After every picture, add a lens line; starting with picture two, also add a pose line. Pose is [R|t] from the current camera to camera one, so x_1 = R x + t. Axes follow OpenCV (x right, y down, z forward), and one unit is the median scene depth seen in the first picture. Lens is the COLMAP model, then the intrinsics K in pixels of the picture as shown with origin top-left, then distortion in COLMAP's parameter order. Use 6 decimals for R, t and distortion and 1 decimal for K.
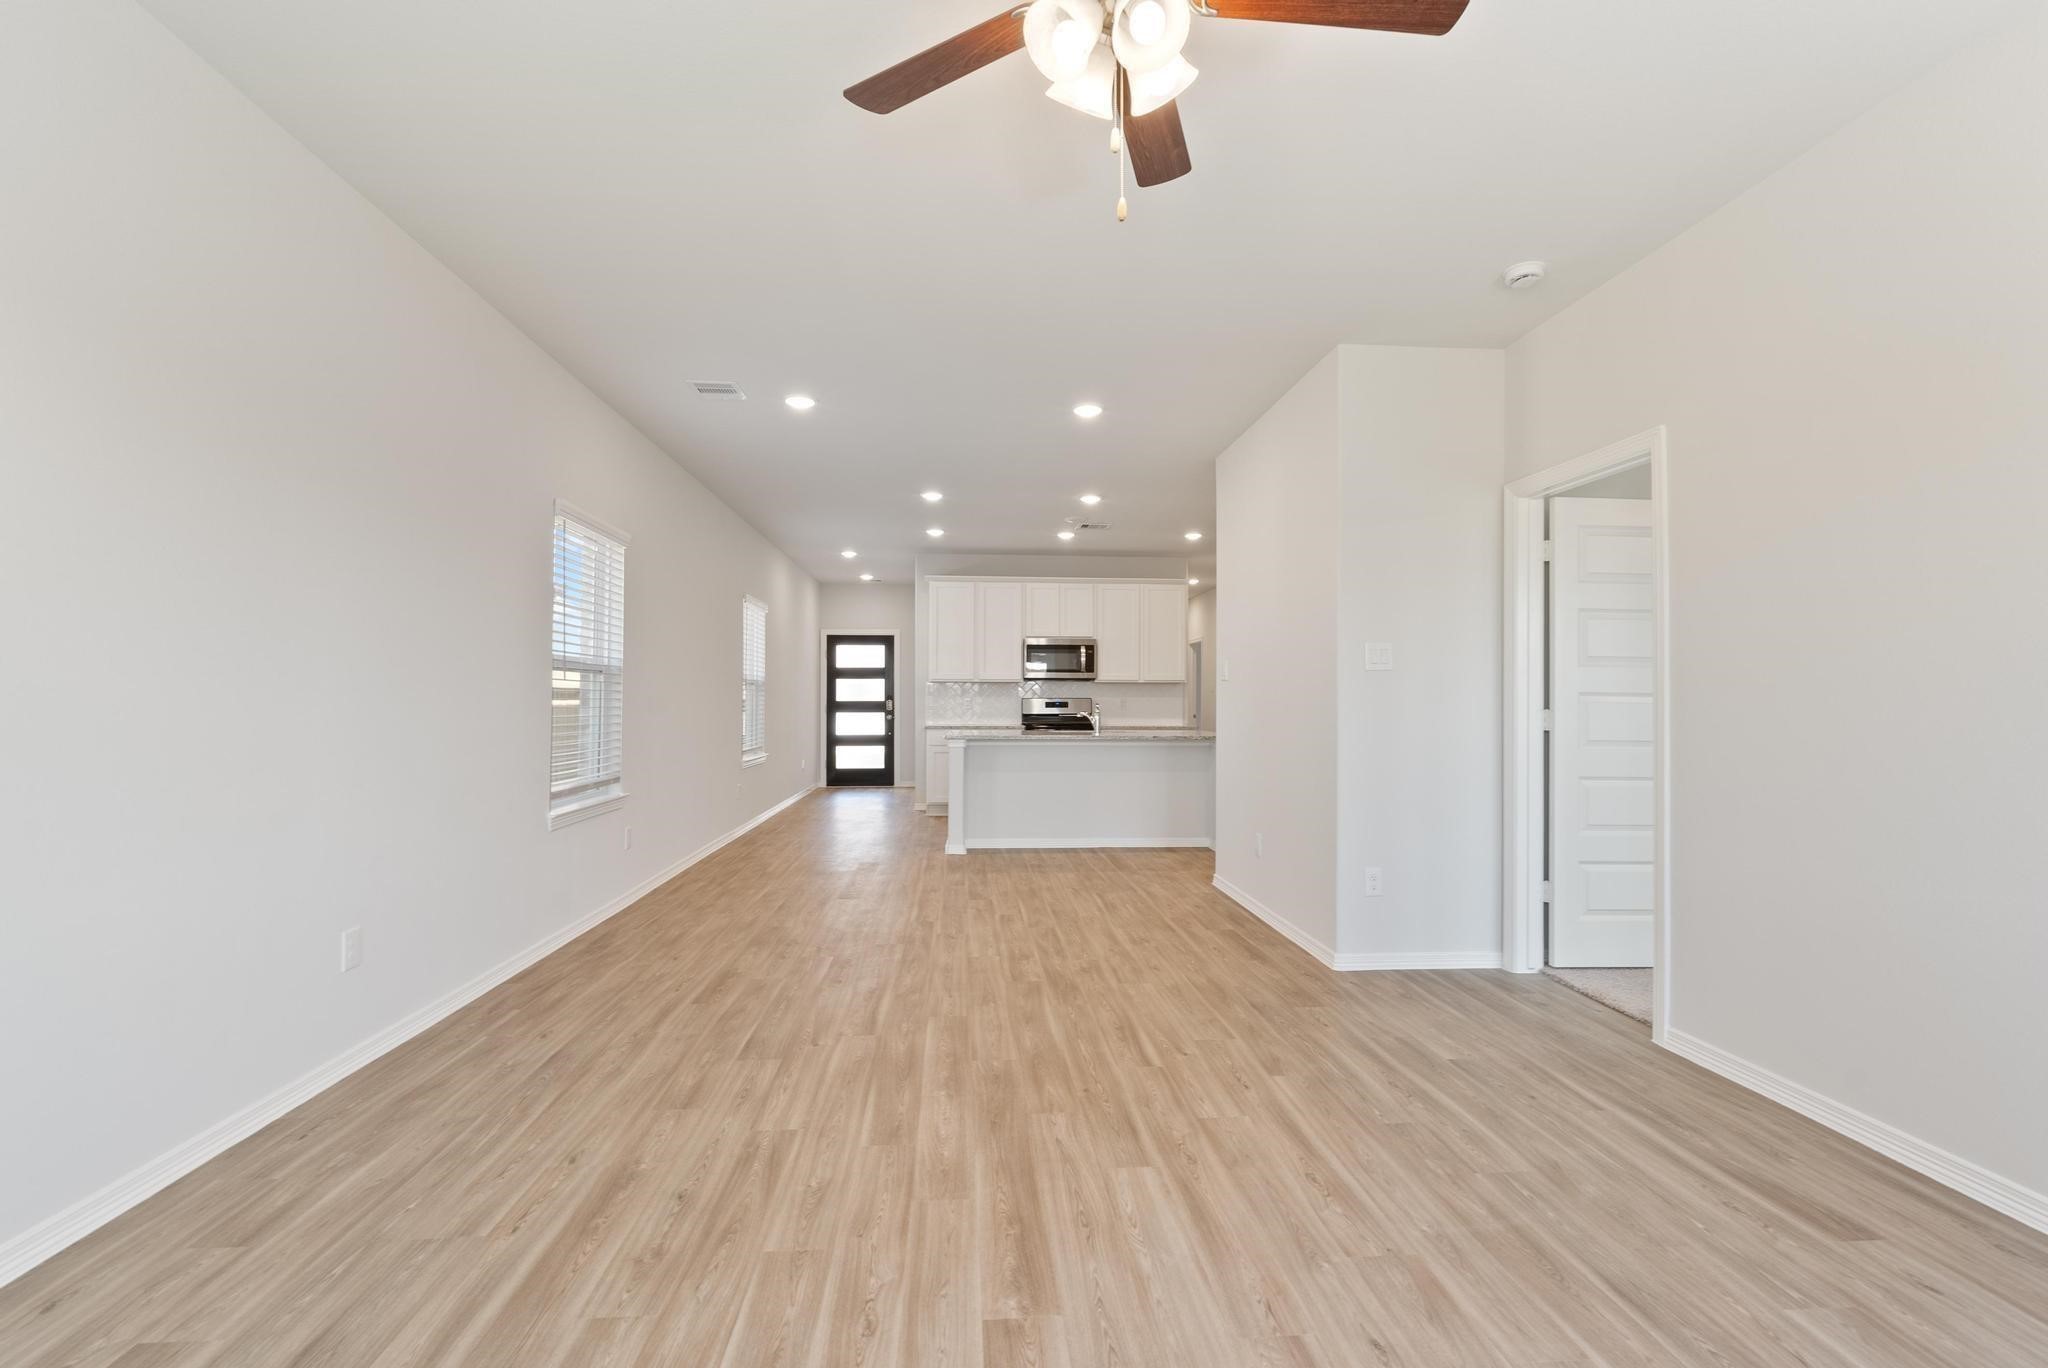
lens RADIAL K [[918.9, 0, 1024.1], [0, 918.9, 684.9], [0, 0, 1]] dist [-0.010306, 0.001241]
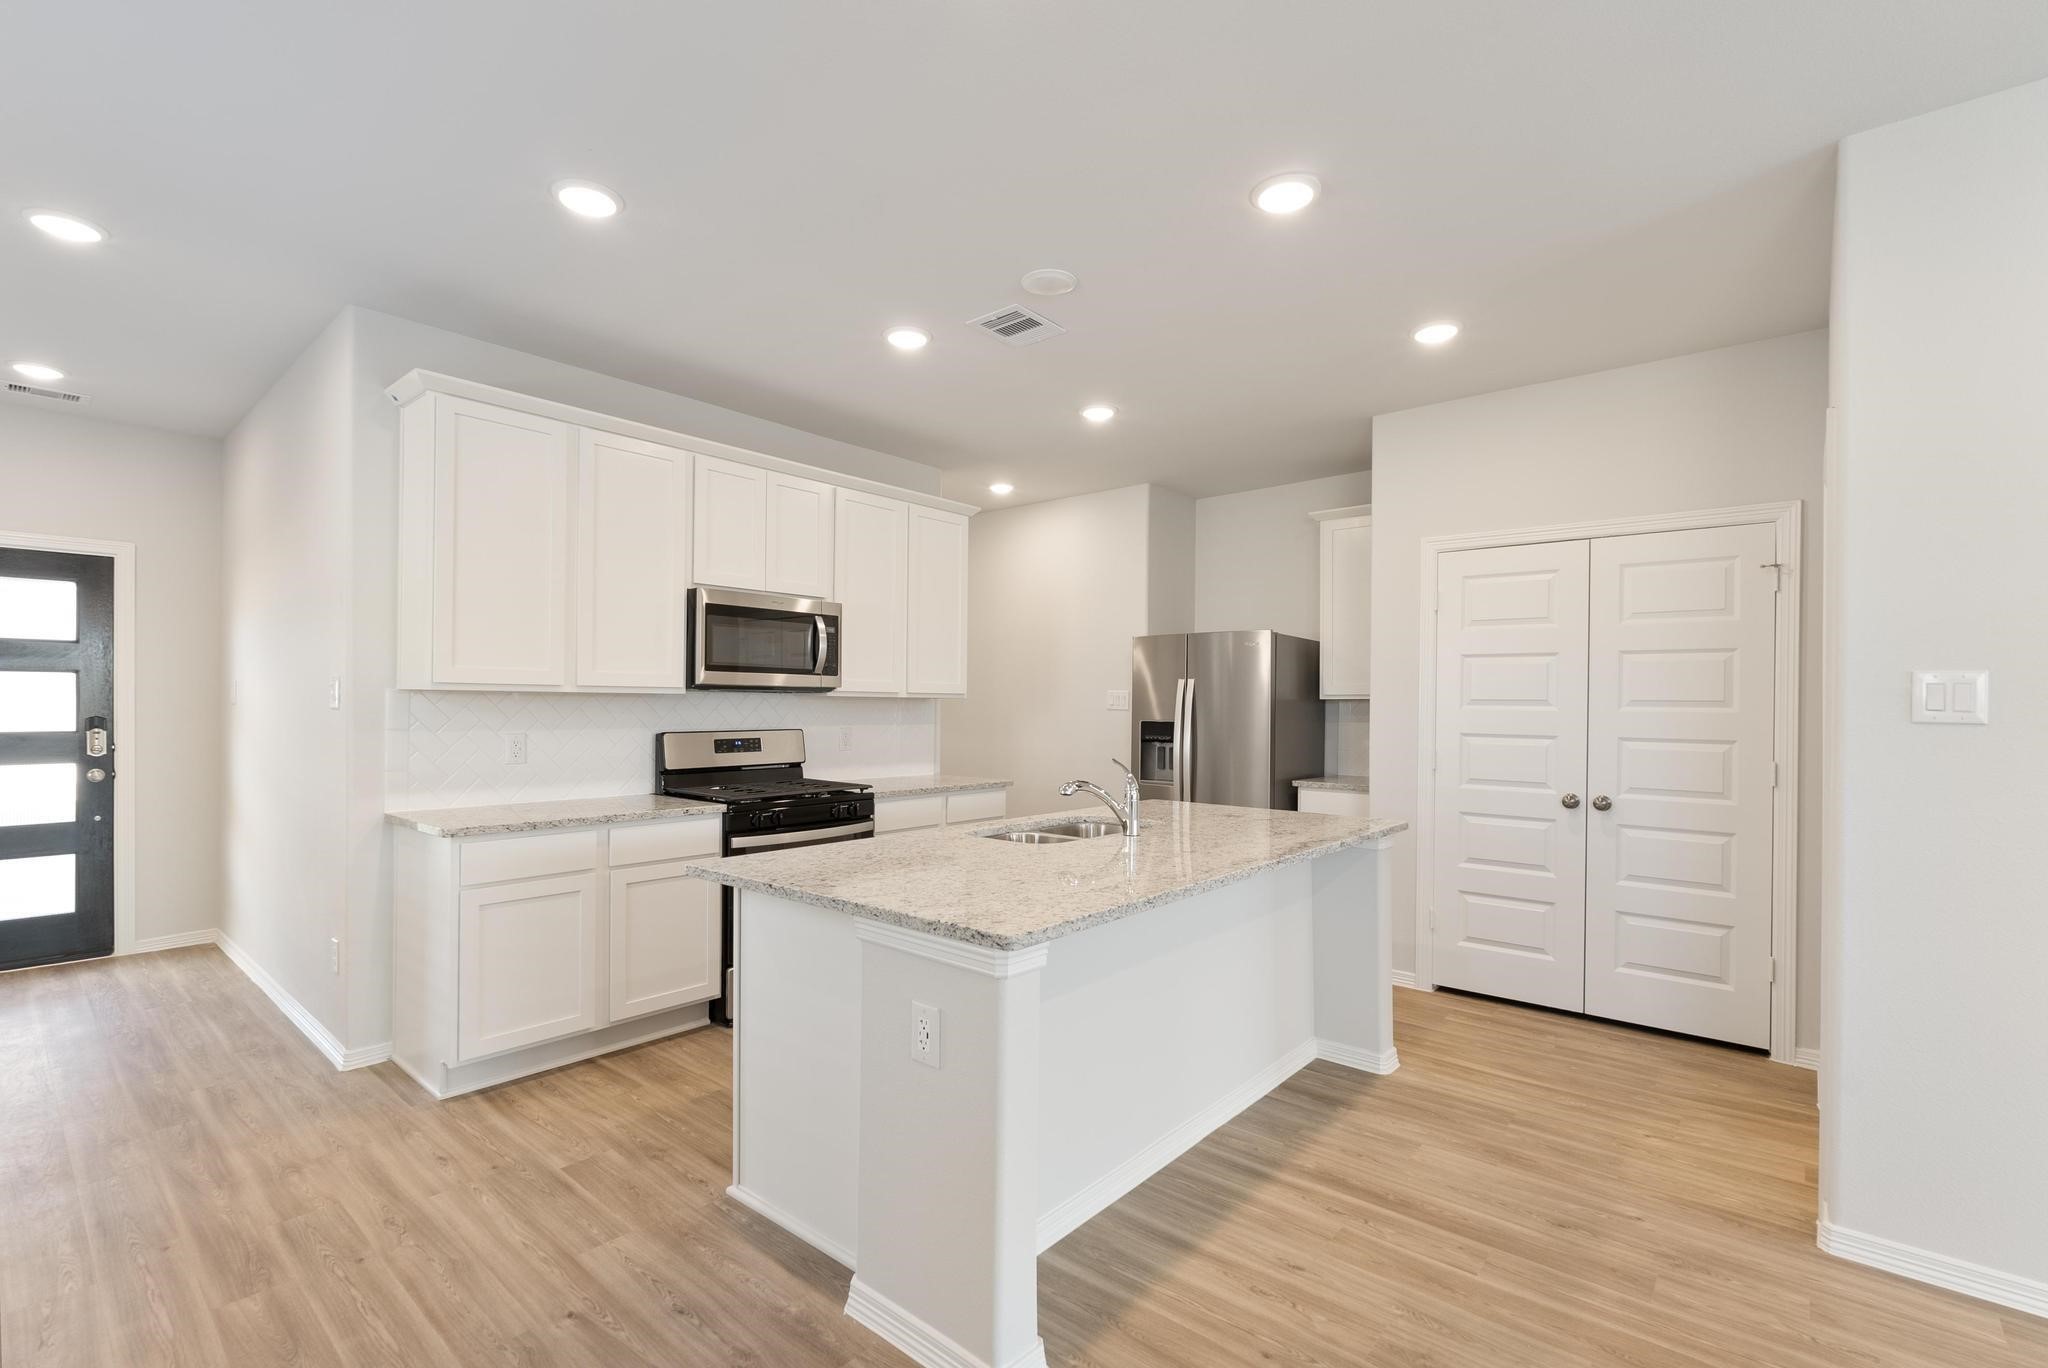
lens RADIAL K [[918.9, 0, 1024.2], [0, 918.9, 703.5], [0, 0, 1]] dist [-0.010306, 0.001241]
pose [[0.707126, 0.003301, 0.707080, -0.142033], [-0.017308, 0.999770, 0.012641, -0.005351], [-0.706876, -0.021177, 0.707020, 0.470271]]
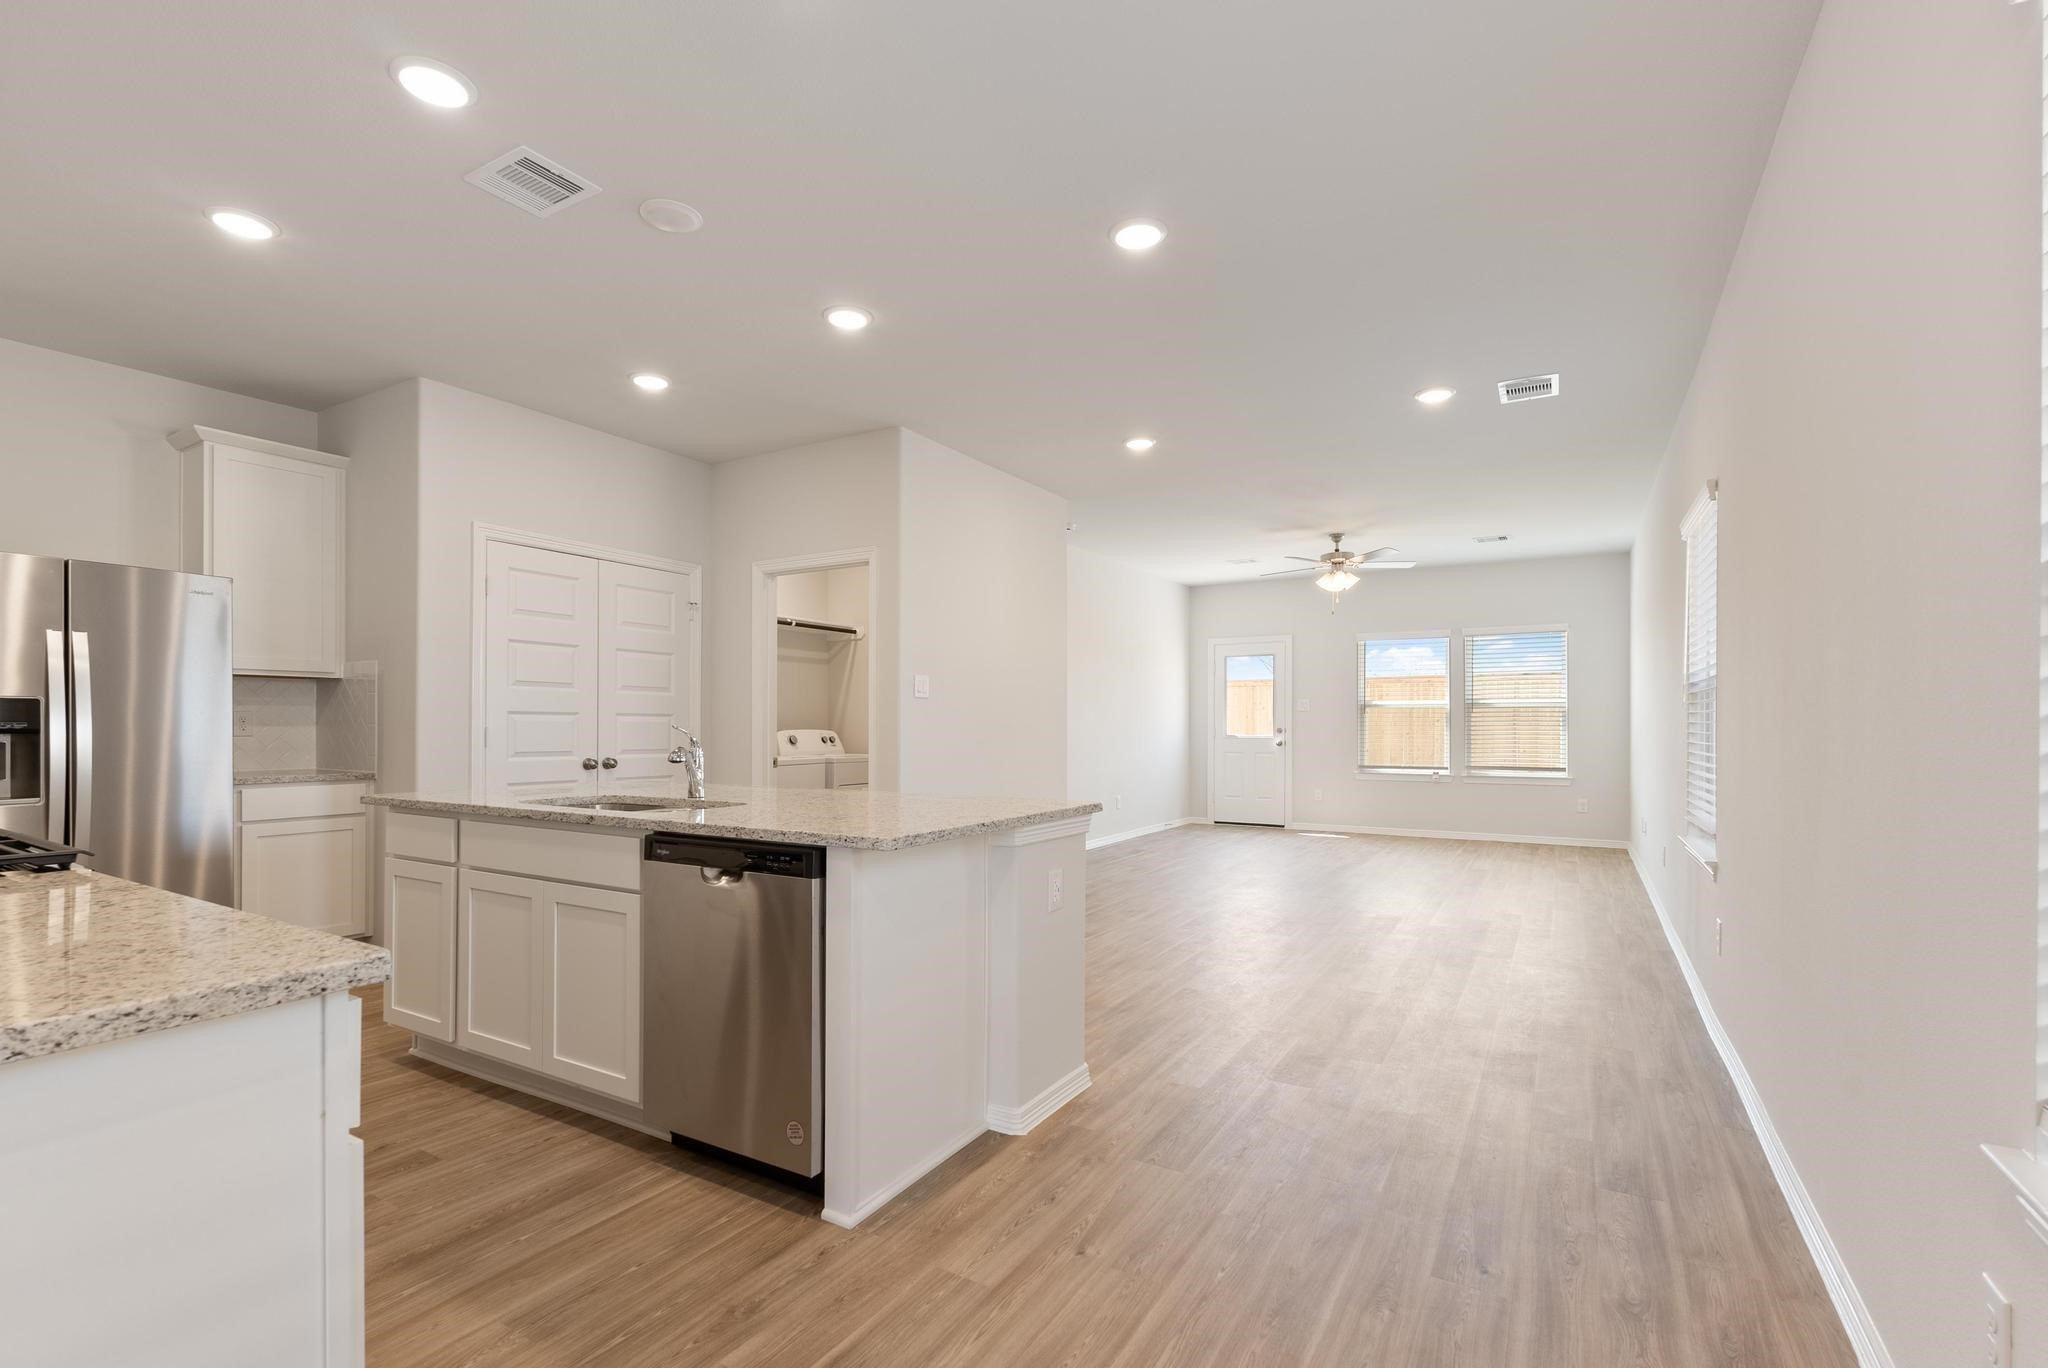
lens RADIAL K [[918.9, 0, 1023.6], [0, 918.9, 722.8], [0, 0, 1]] dist [-0.010306, 0.001241]
pose [[-0.820287, -0.005306, 0.571927, -0.169469], [-0.015589, 0.999793, -0.013083, 0.013678], [-0.571740, -0.019647, -0.820200, 0.783821]]
